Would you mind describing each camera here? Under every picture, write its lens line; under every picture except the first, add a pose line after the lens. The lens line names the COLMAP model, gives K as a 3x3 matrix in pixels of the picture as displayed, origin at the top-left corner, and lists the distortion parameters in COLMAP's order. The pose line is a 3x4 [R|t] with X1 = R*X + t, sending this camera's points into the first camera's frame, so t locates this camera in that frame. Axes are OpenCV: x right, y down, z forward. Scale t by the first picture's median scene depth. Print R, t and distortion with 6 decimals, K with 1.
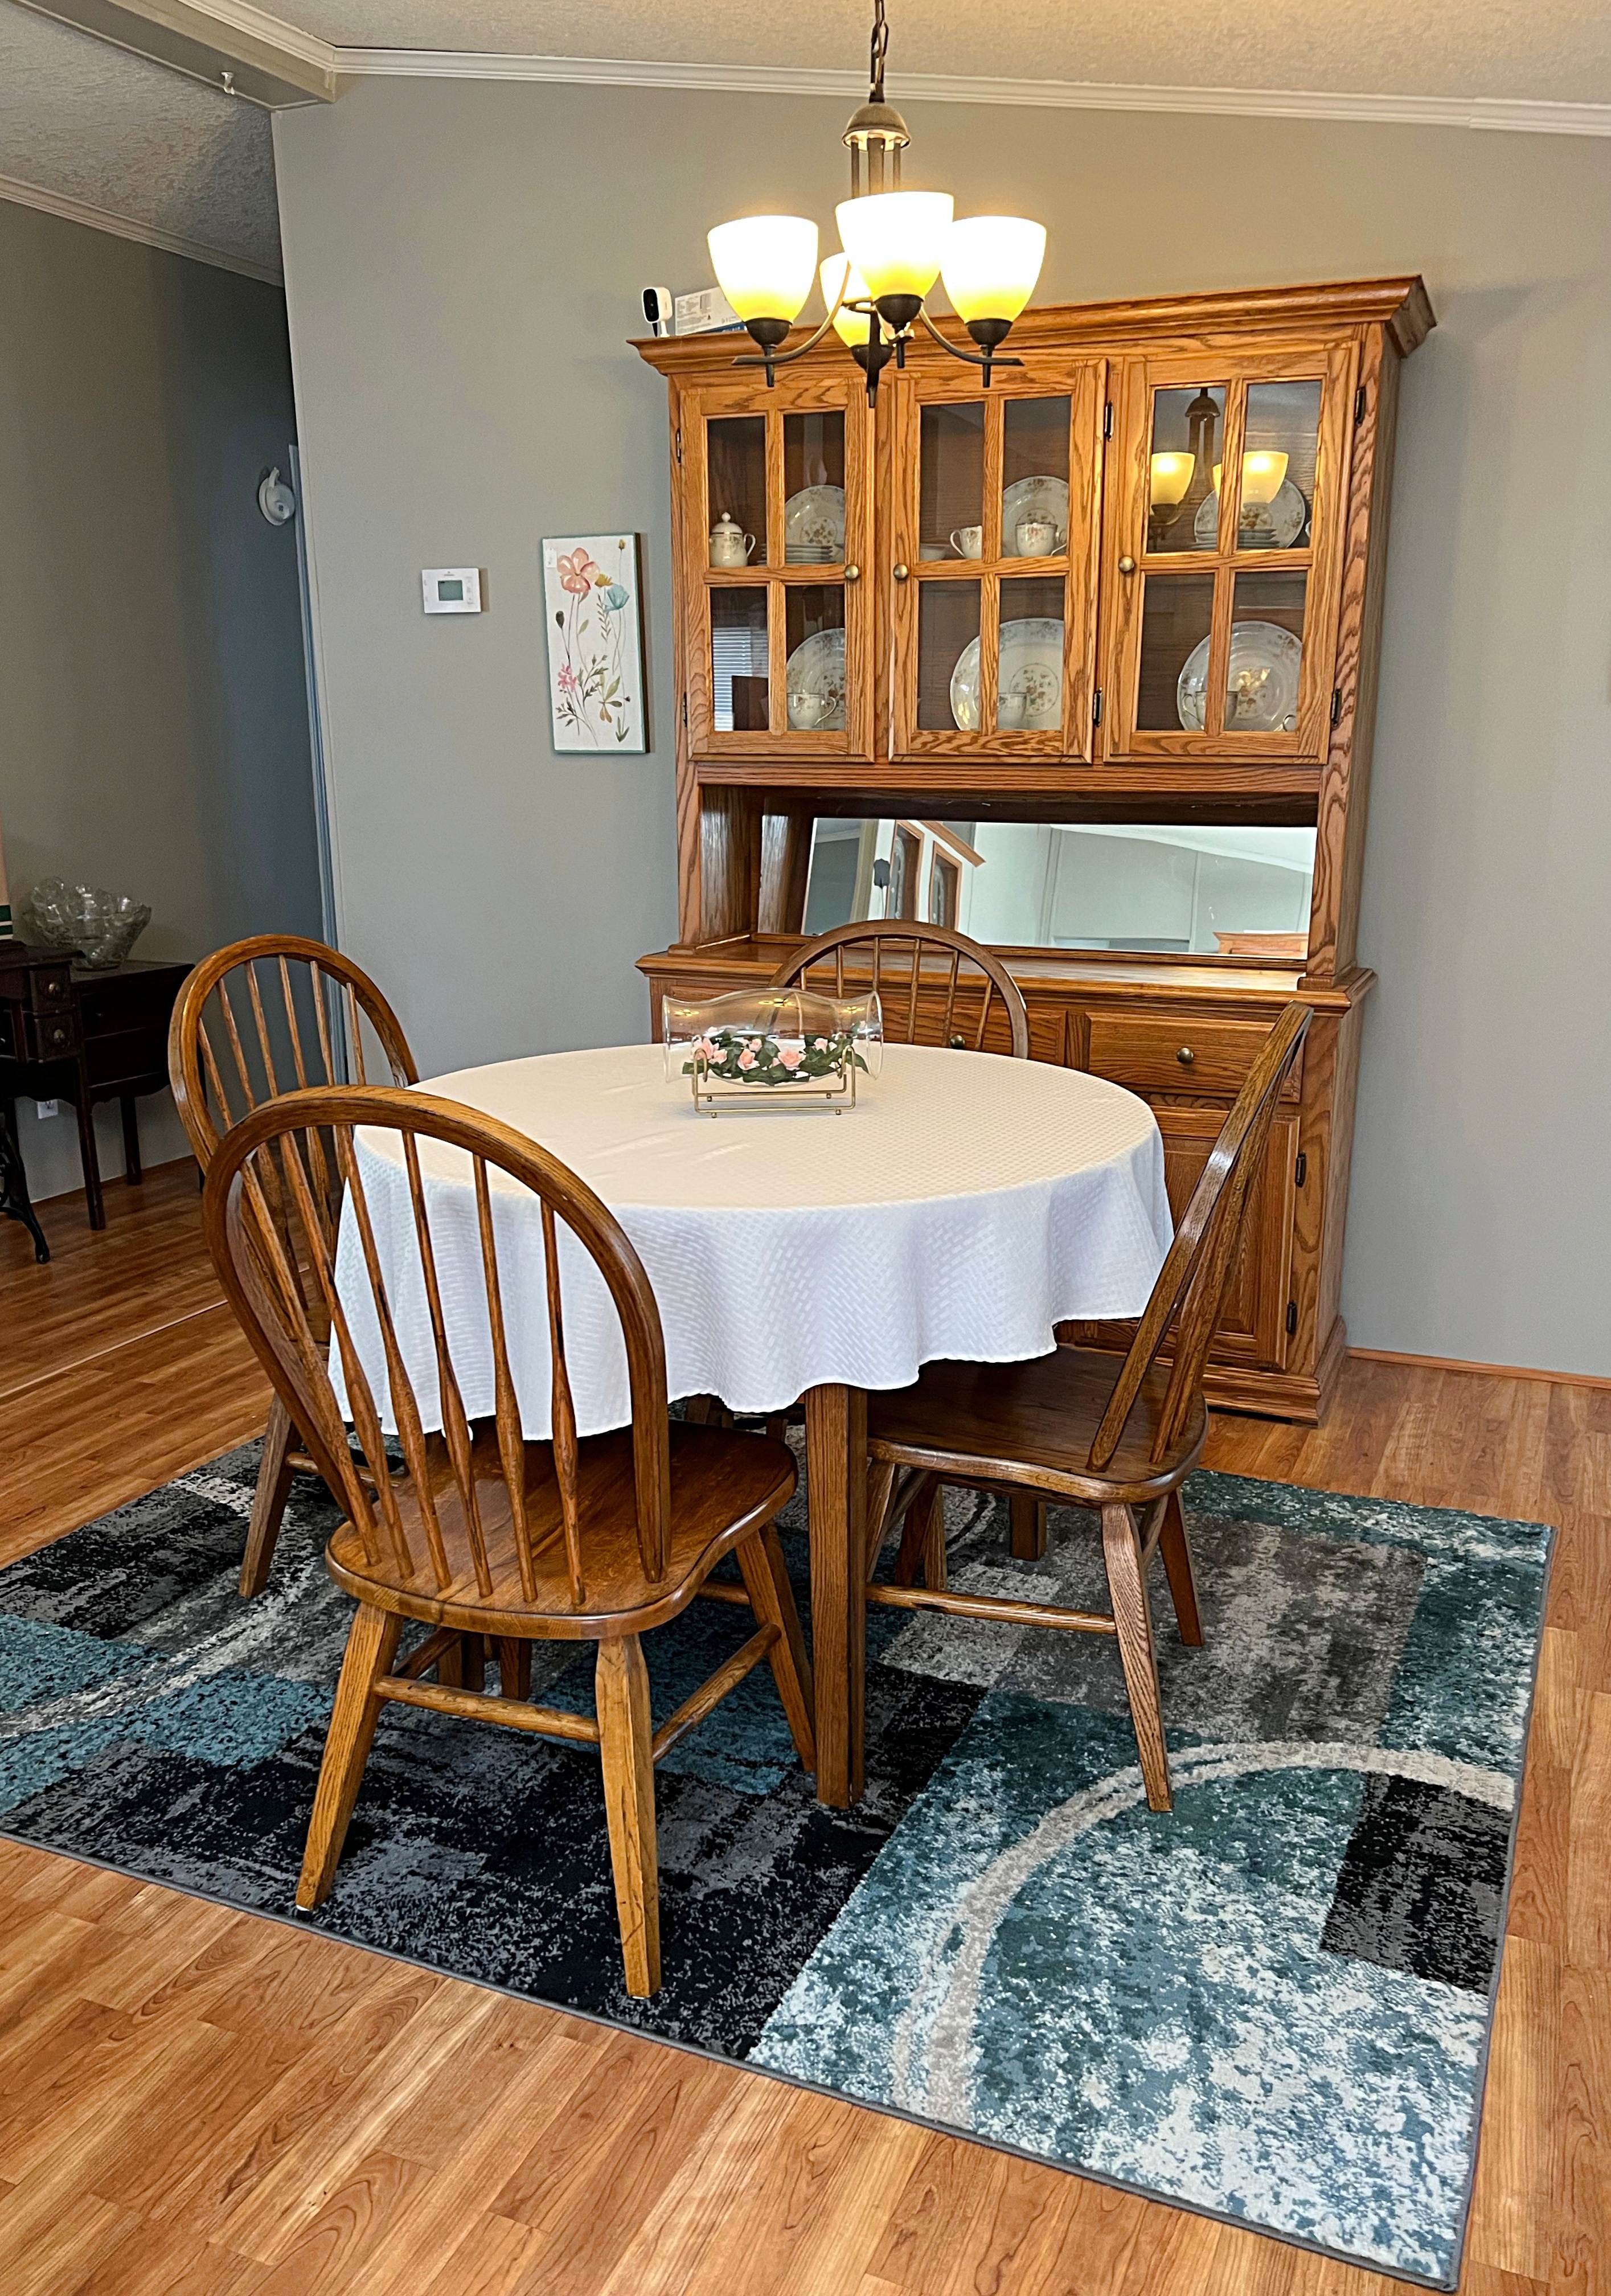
lens RADIAL K [[1810.2, 0, 805.5], [0, 1810.2, 1148.0], [0, 0, 1]] dist [0.049711, 0.004678]
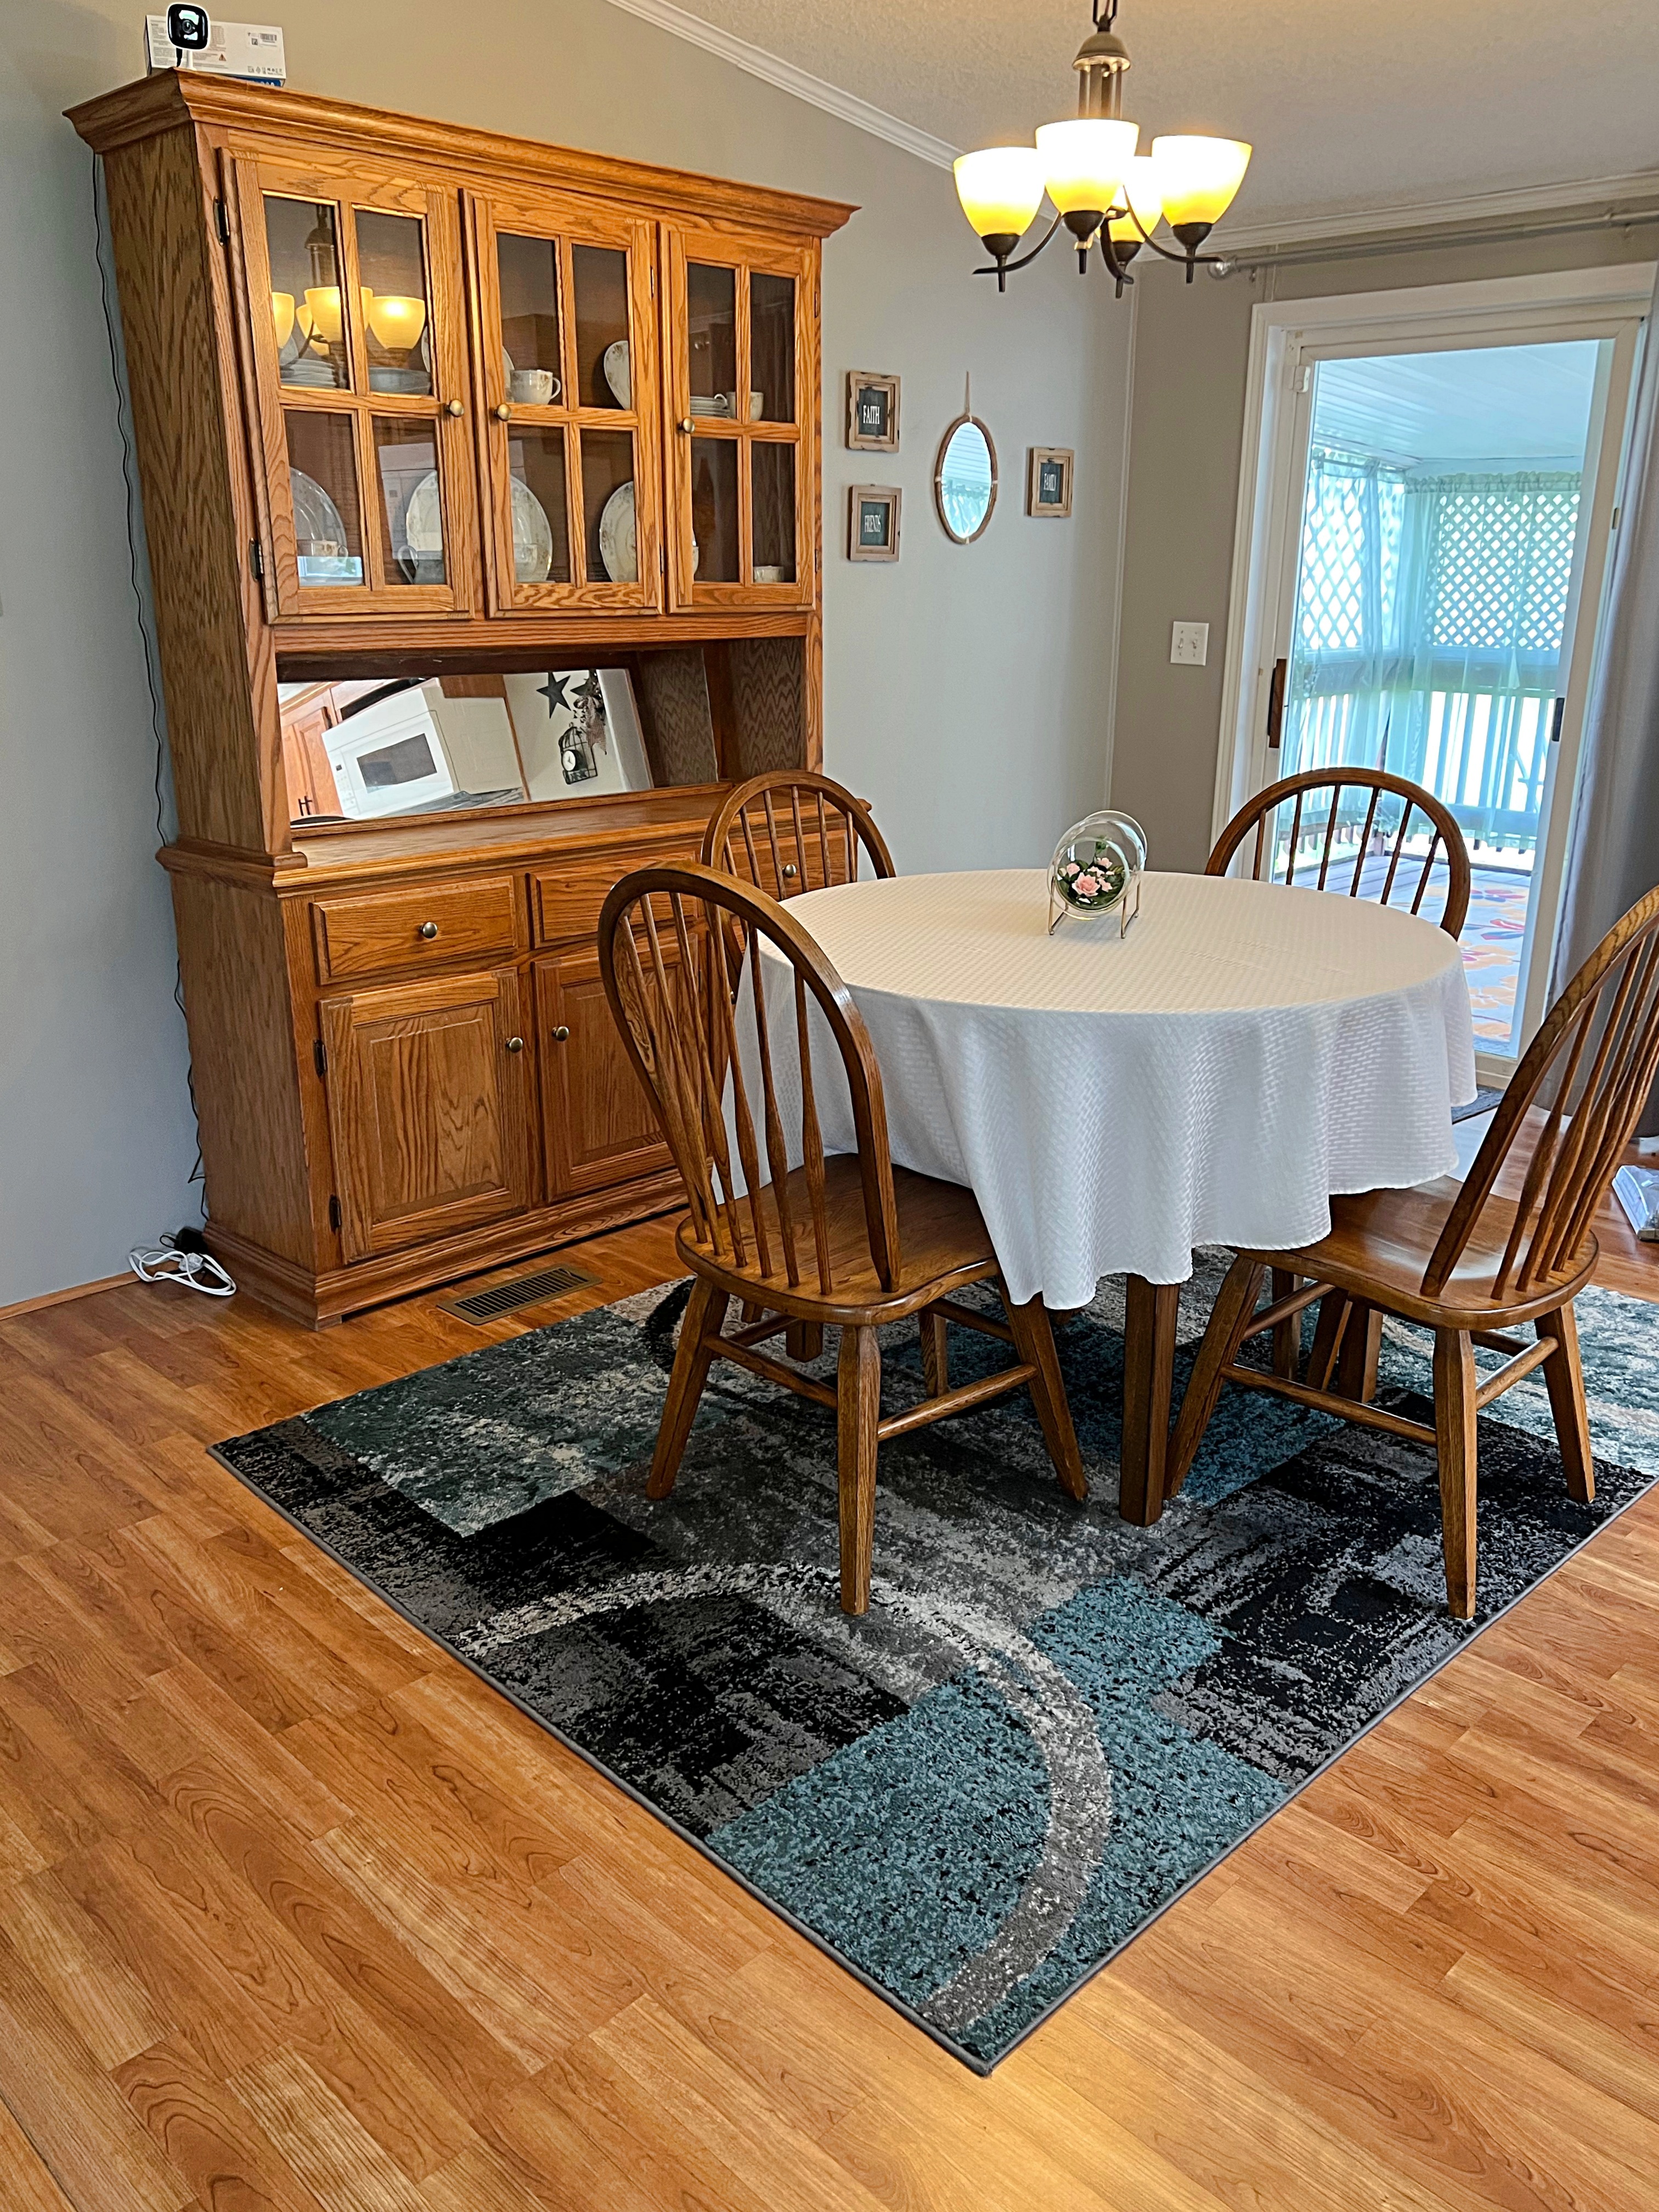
lens RADIAL K [[1748.3, 0, 829.5], [0, 1748.3, 1106.0], [0, 0, 1]] dist [0.014074, 0.003178]
pose [[0.365607, -0.271031, 0.890434, -0.861085], [0.214659, 0.955429, 0.202677, -0.133600], [-0.905678, 0.117039, 0.407491, 0.570945]]
